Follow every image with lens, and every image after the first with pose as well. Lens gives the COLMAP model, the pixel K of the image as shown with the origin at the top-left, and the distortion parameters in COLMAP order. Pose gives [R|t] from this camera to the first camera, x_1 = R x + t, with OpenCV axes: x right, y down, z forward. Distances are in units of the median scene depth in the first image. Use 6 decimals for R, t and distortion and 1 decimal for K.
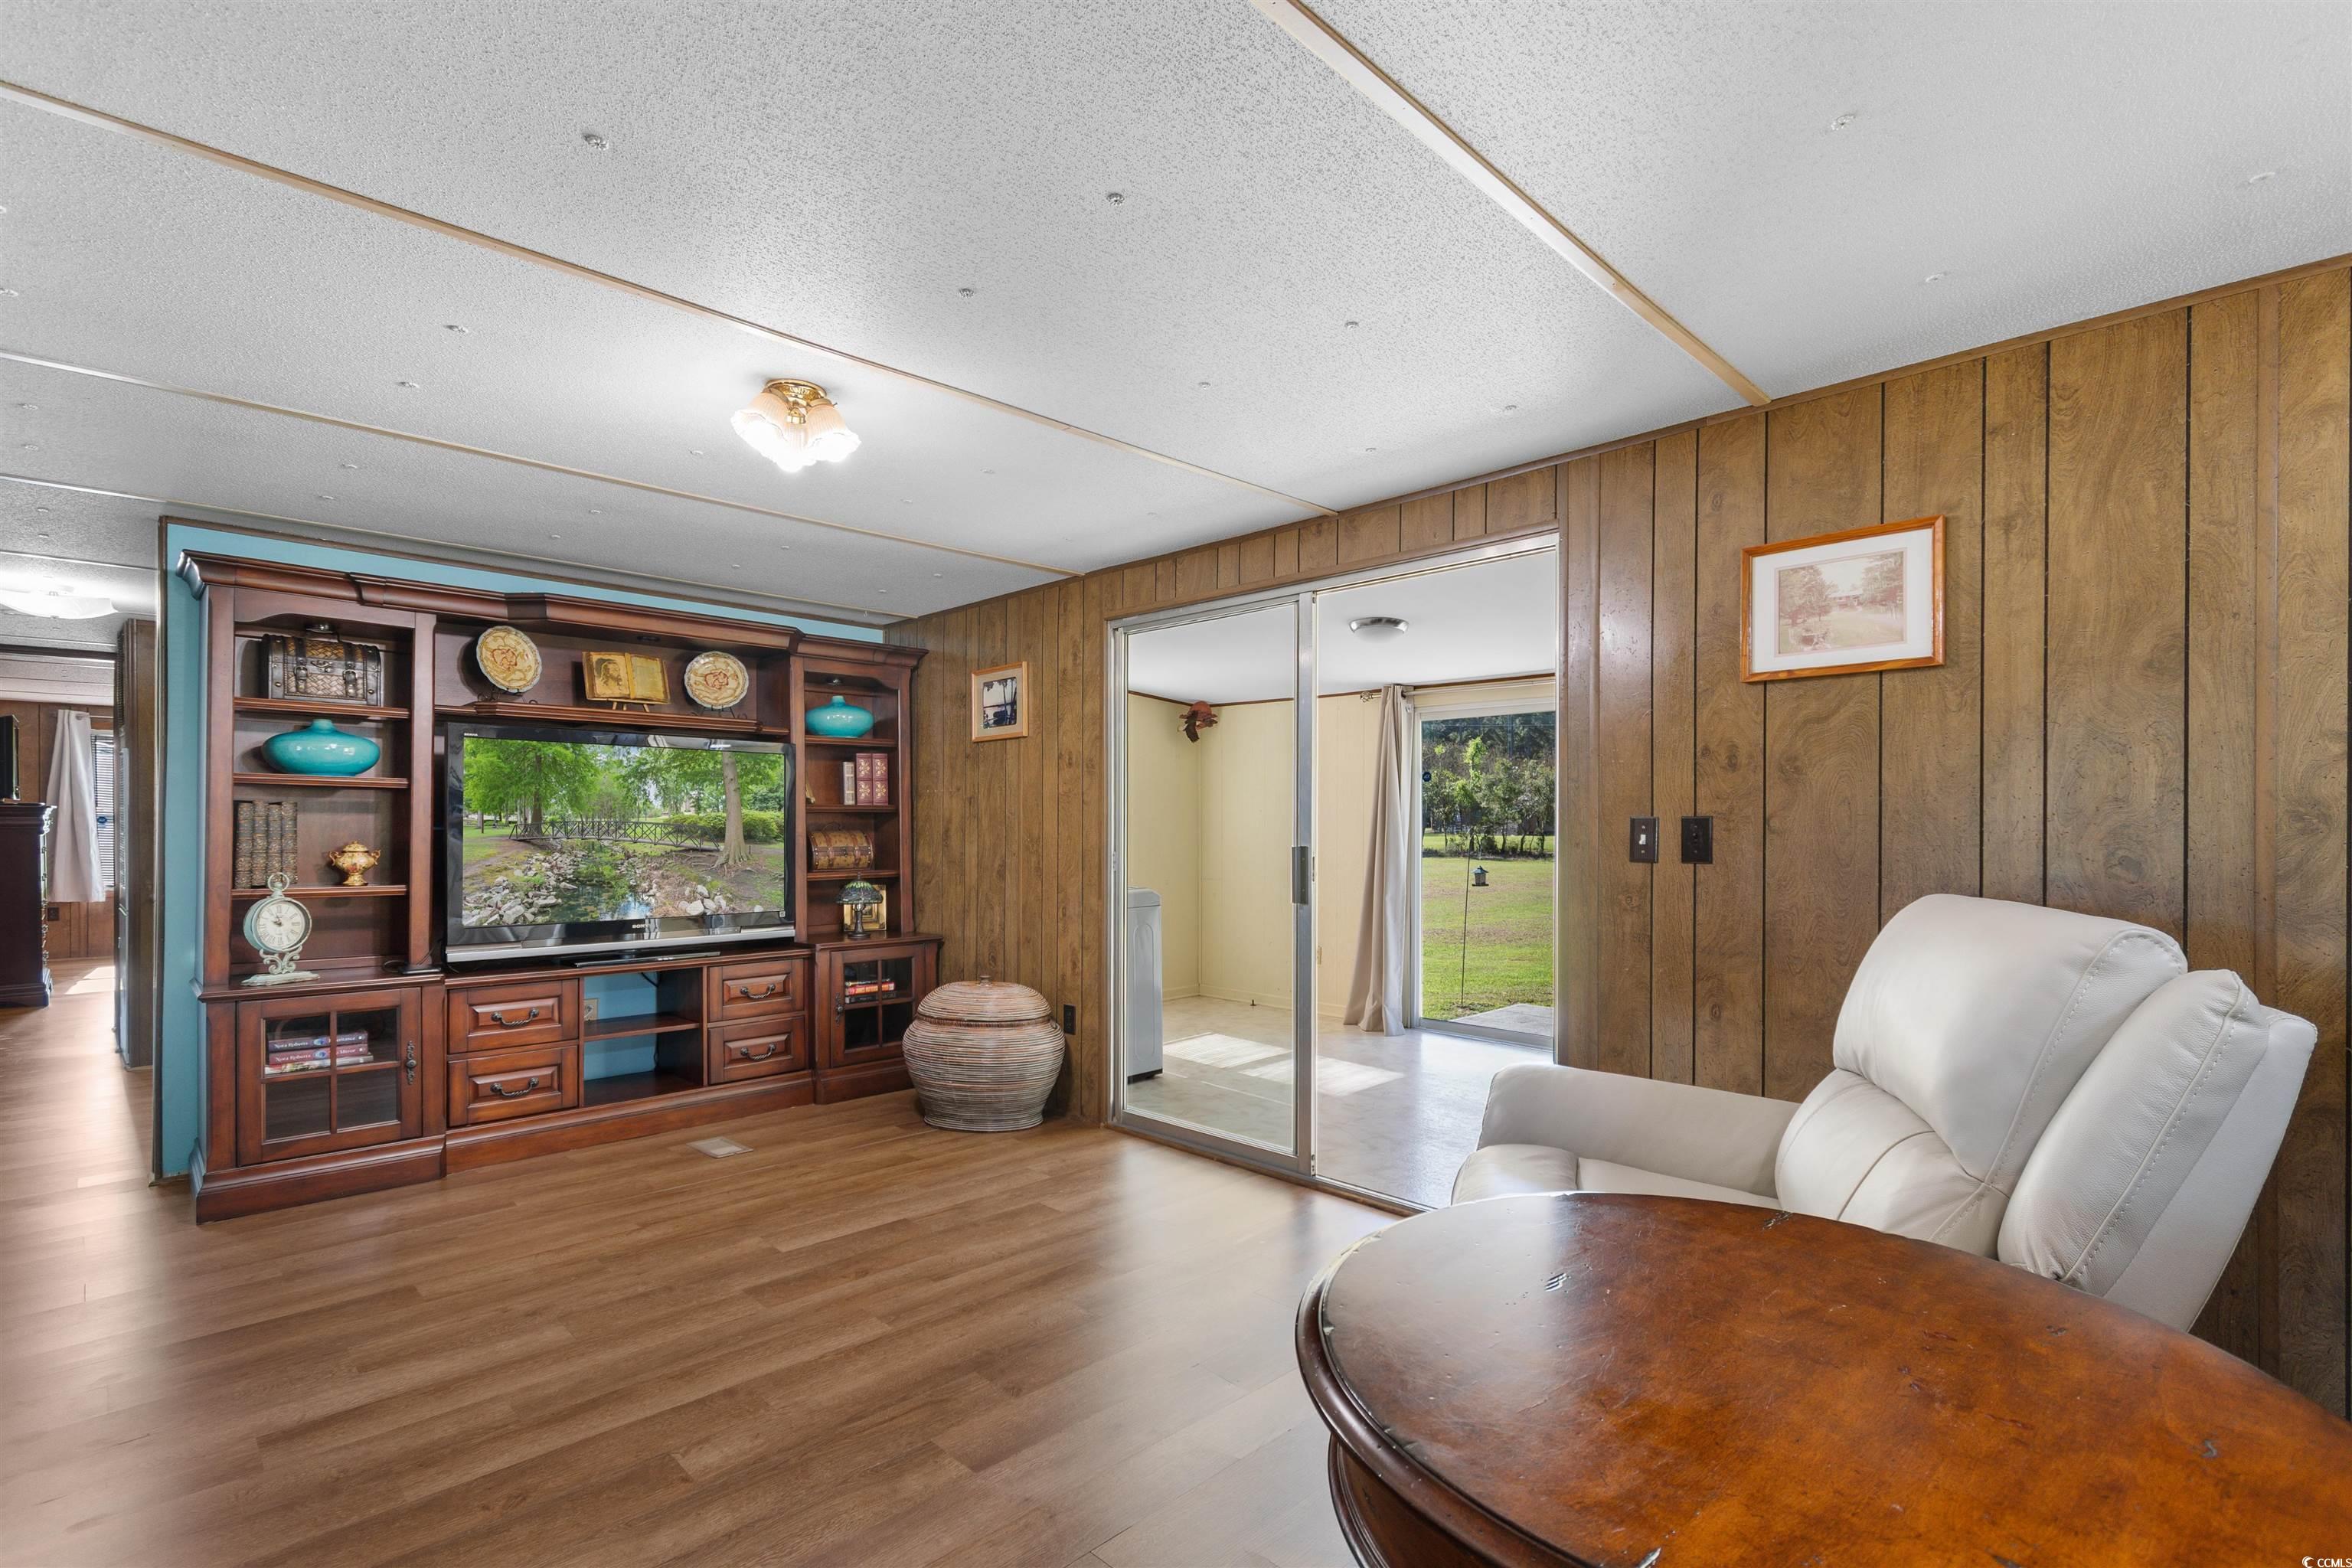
lens RADIAL K [[1099.1, 0, 1168.8], [0, 1099.1, 834.4], [0, 0, 1]] dist [0.001020, 0.000100]
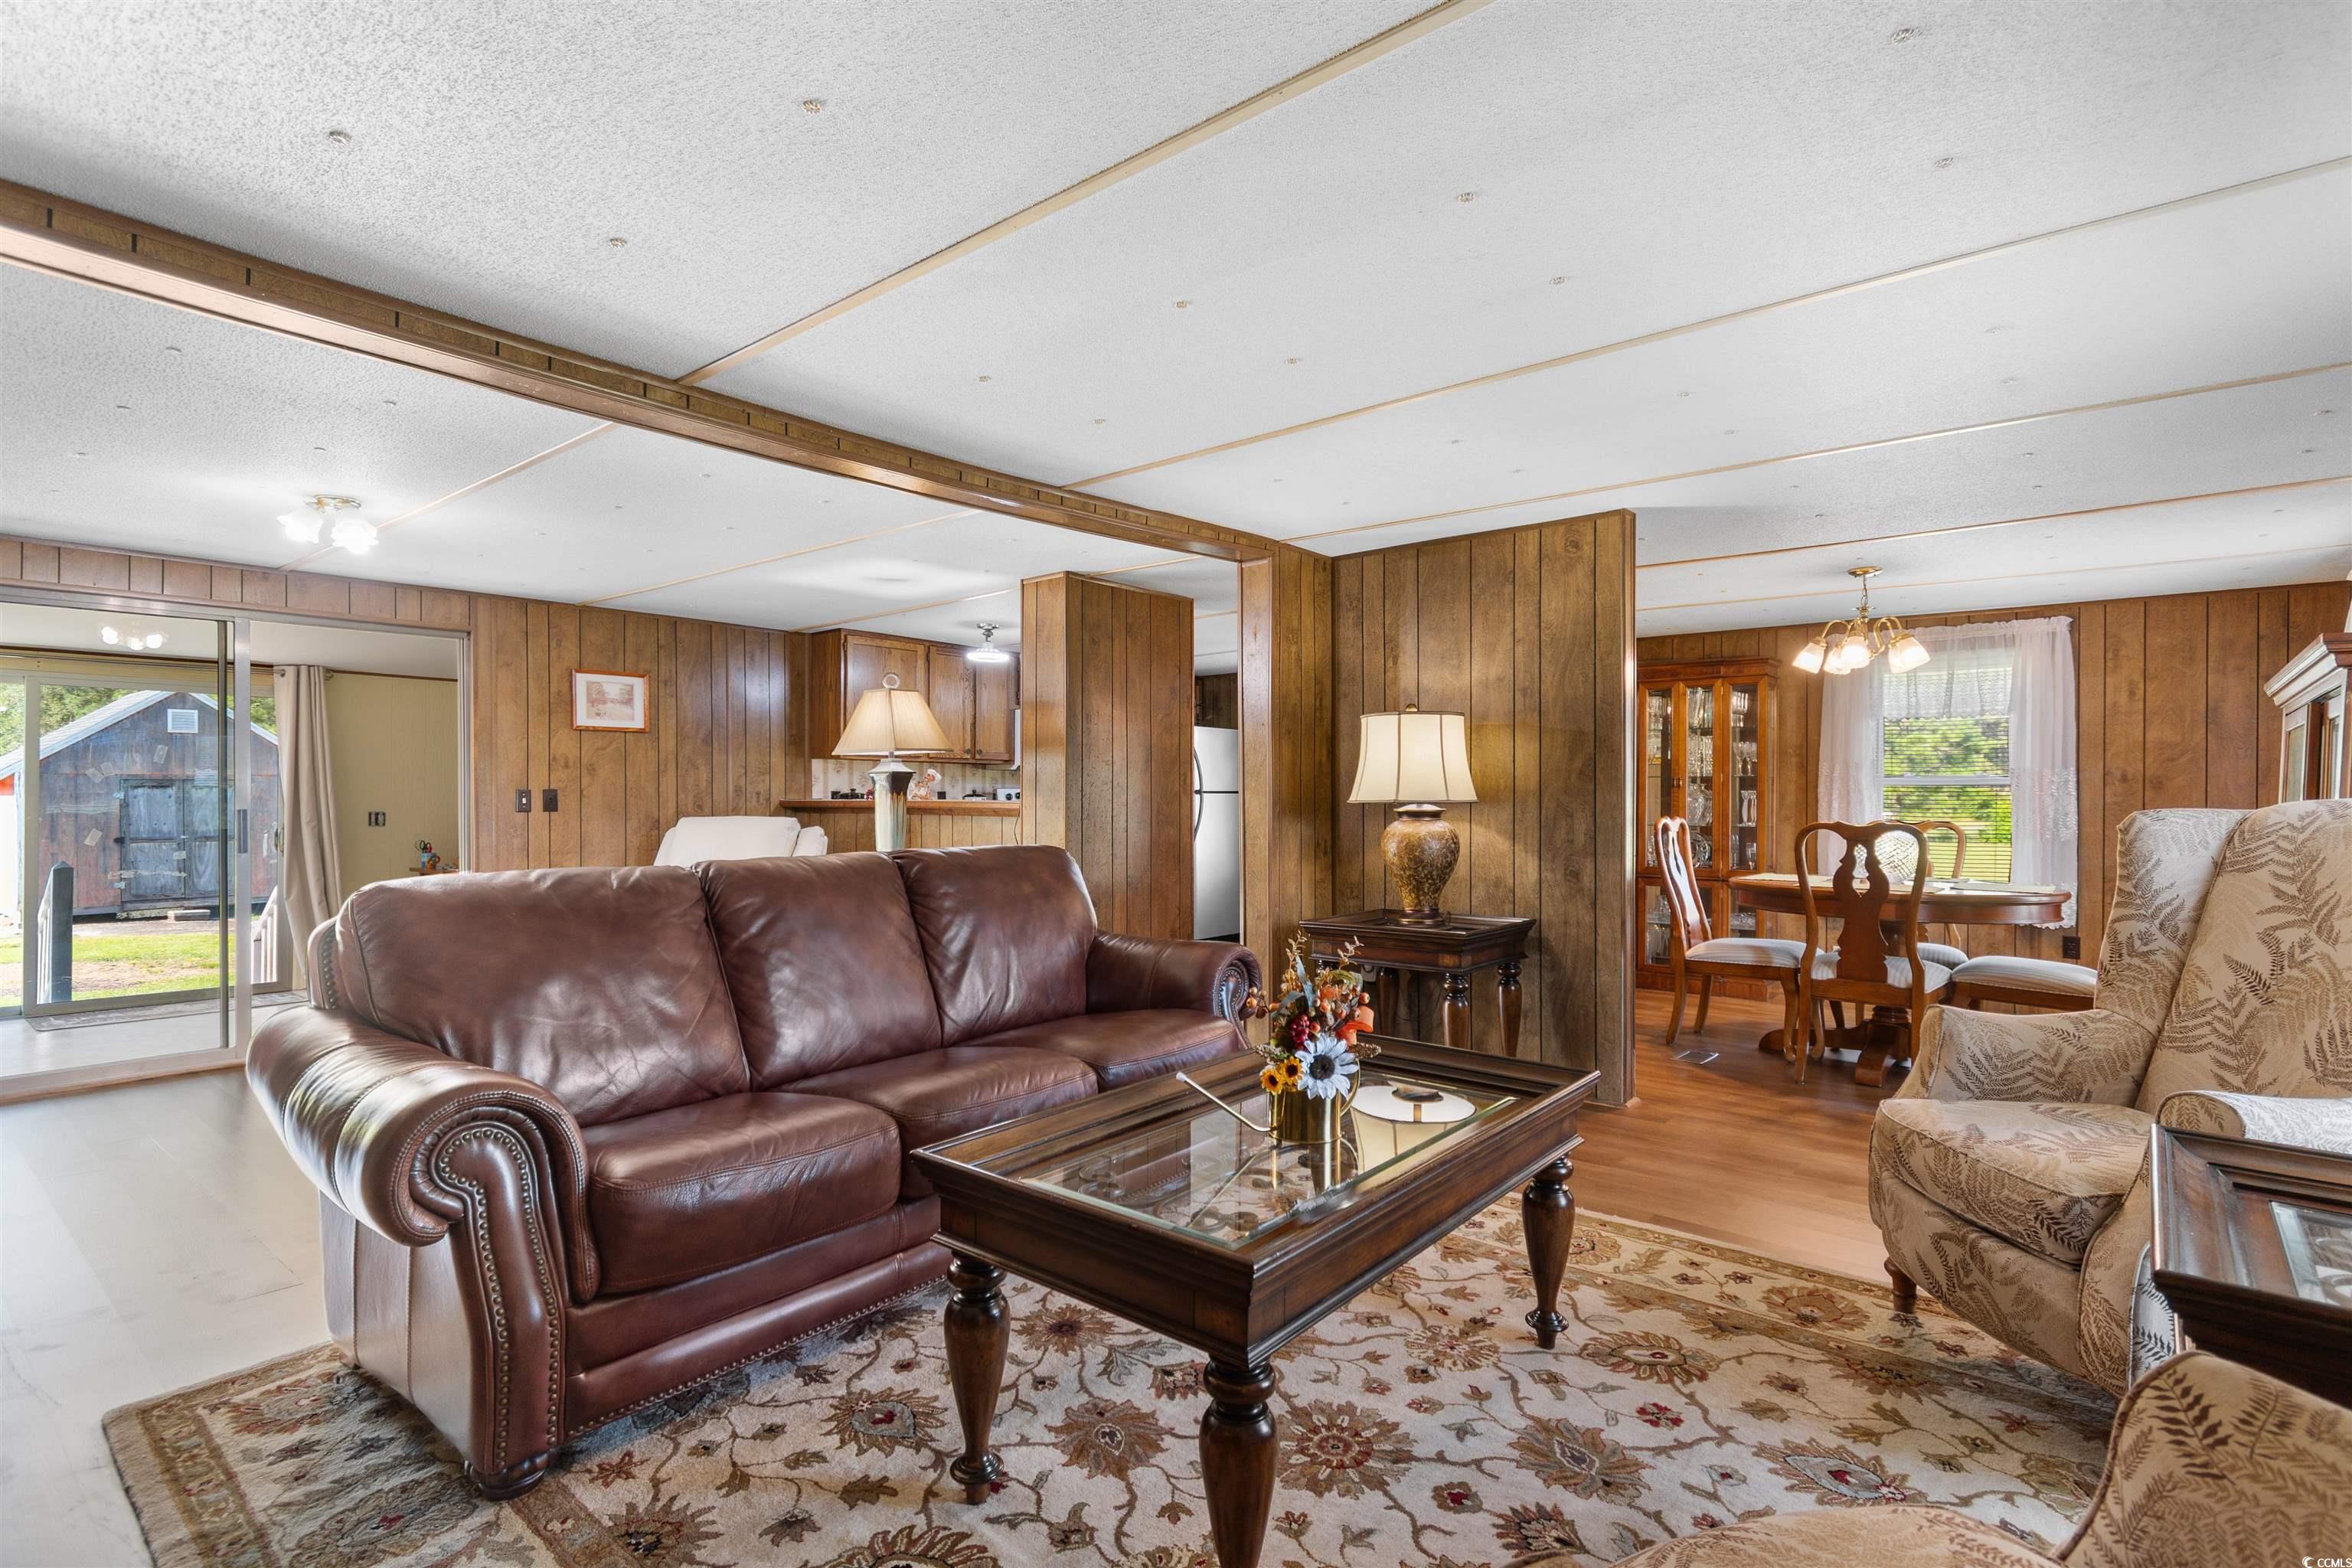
lens RADIAL K [[1114.1, 0, 1192.8], [0, 1114.1, 803.0], [0, 0, 1]] dist [0.000024, -0.001382]
pose [[-0.122510, -0.005002, 0.992455, -1.301228], [0.010827, 0.999921, 0.006377, 0.006977], [-0.992408, 0.011527, -0.122446, 0.027433]]
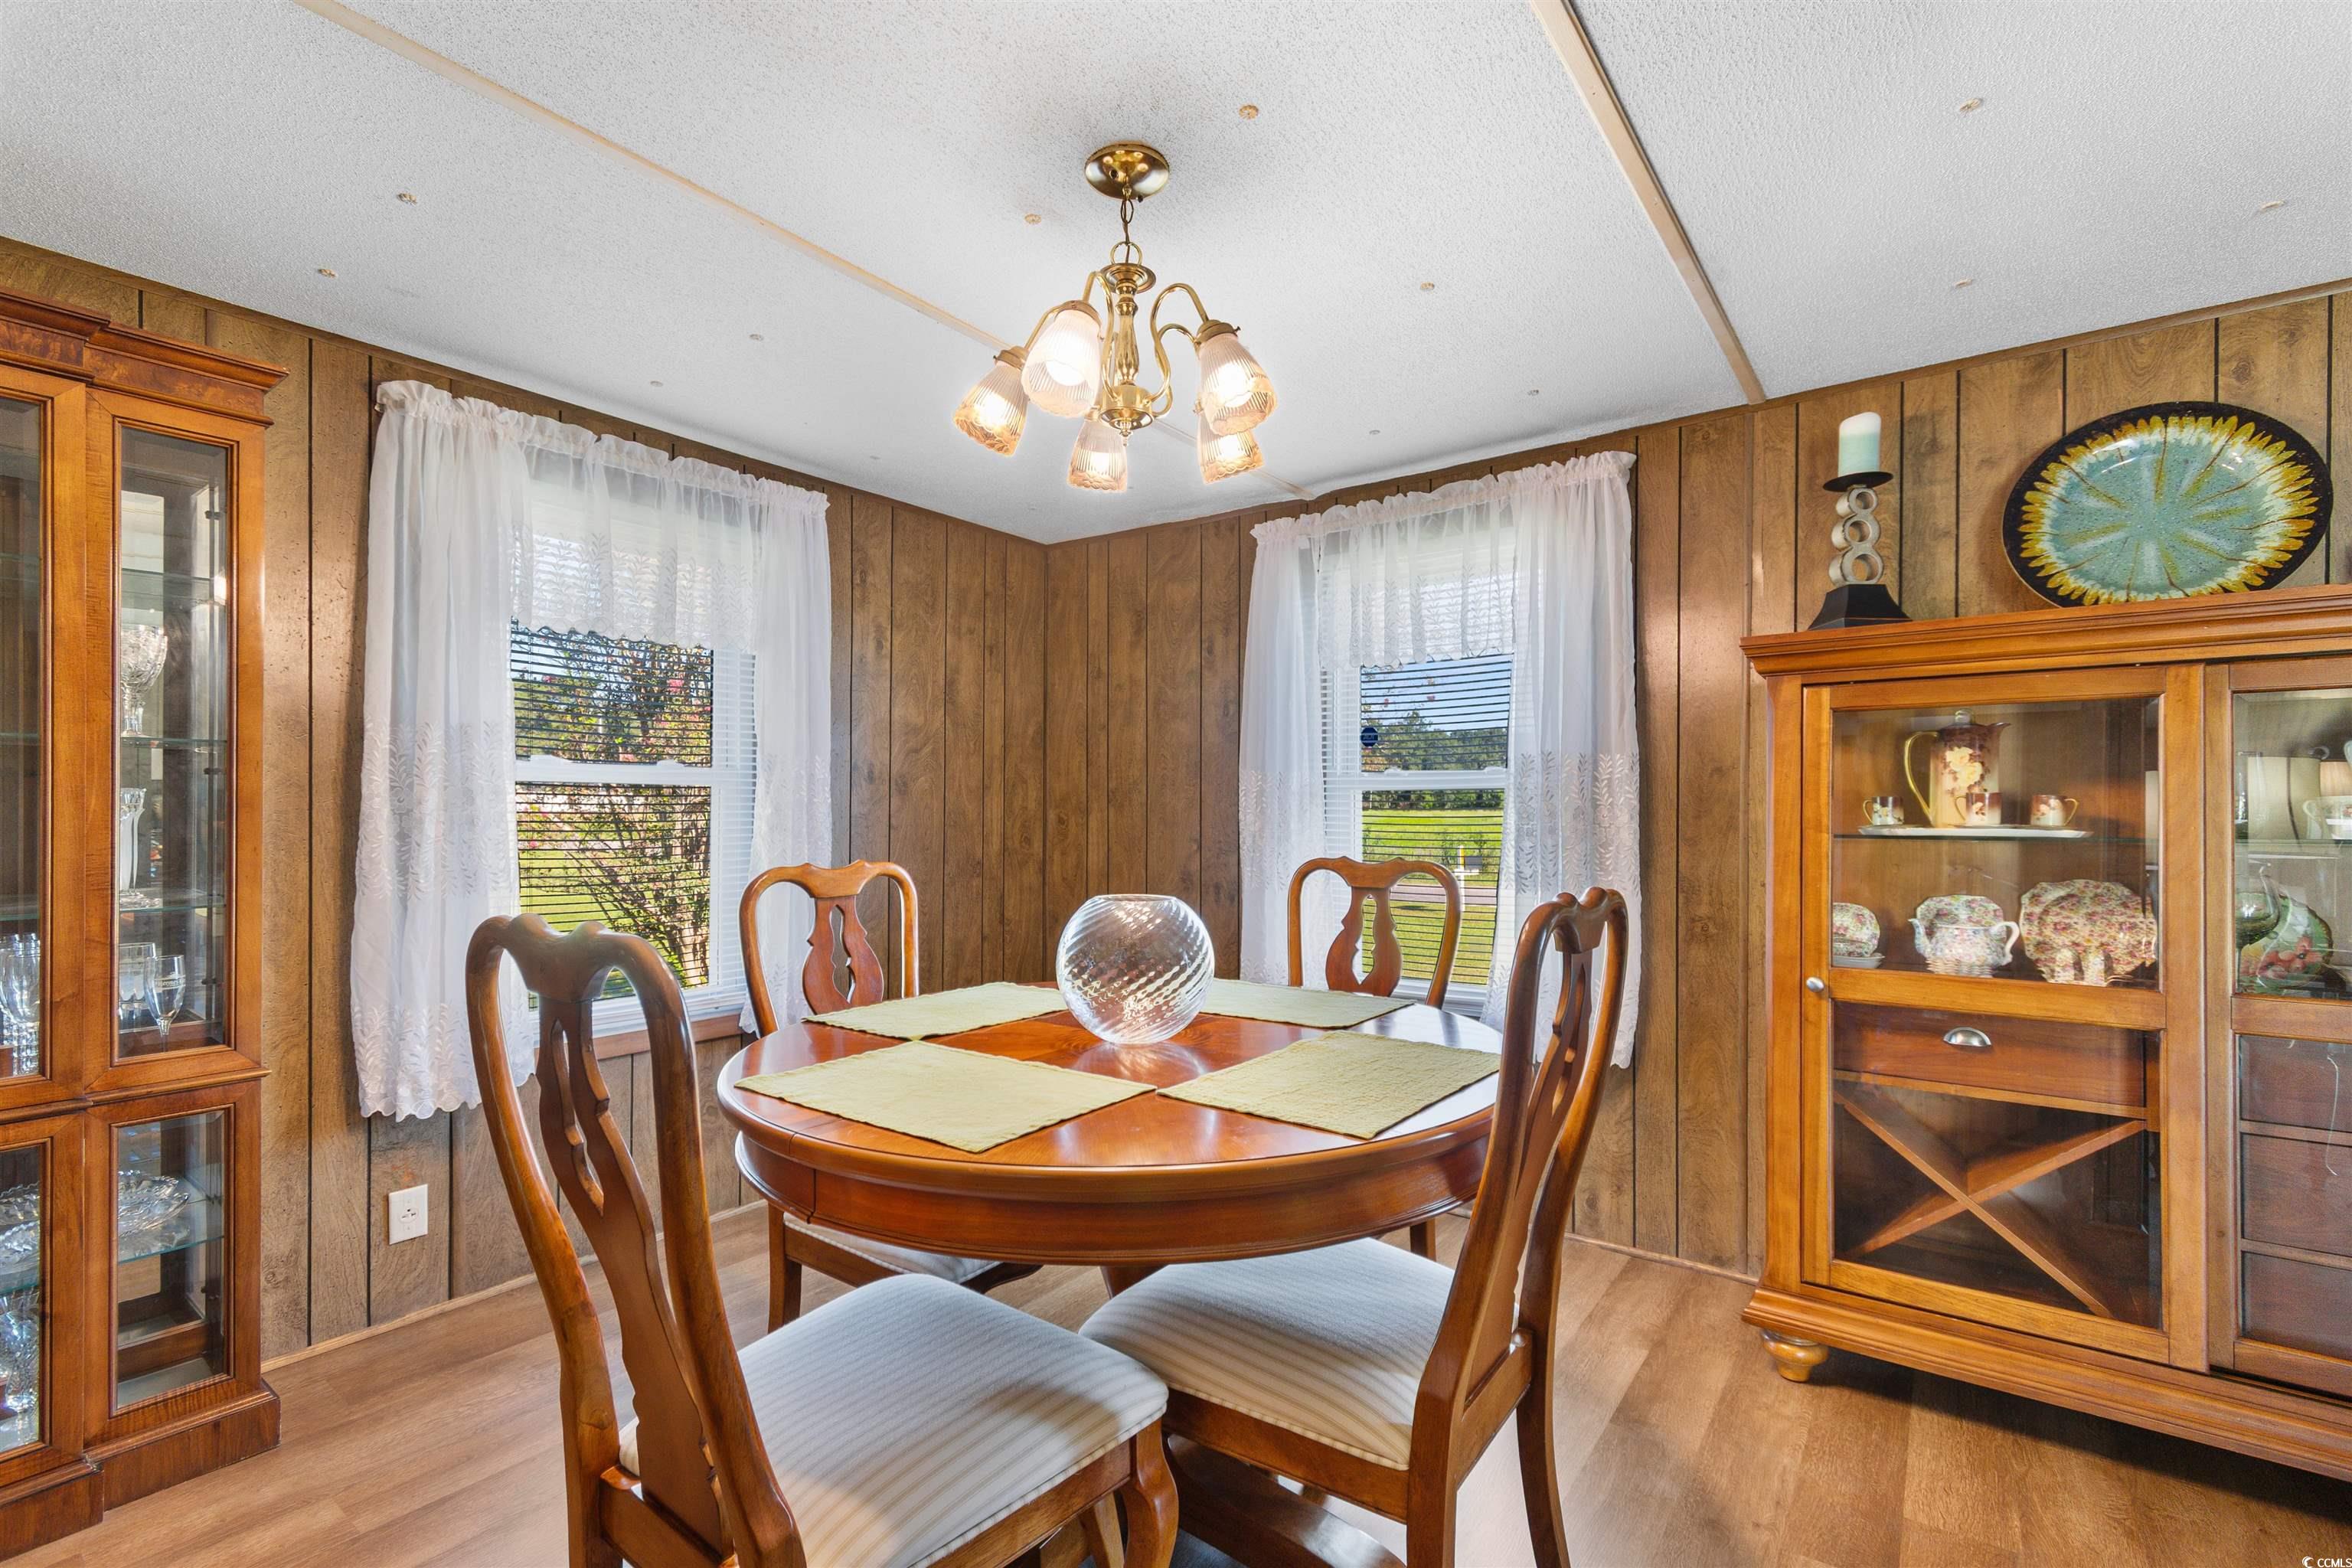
lens RADIAL K [[1050.0, 0, 1177.2], [0, 1050.0, 796.4], [0, 0, 1]] dist [0.002238, -0.002606]
pose [[-0.987595, -0.001770, -0.157015, -0.035309], [-0.002750, 0.999978, 0.006022, 0.008695], [0.157000, 0.006379, -0.987578, -0.480513]]
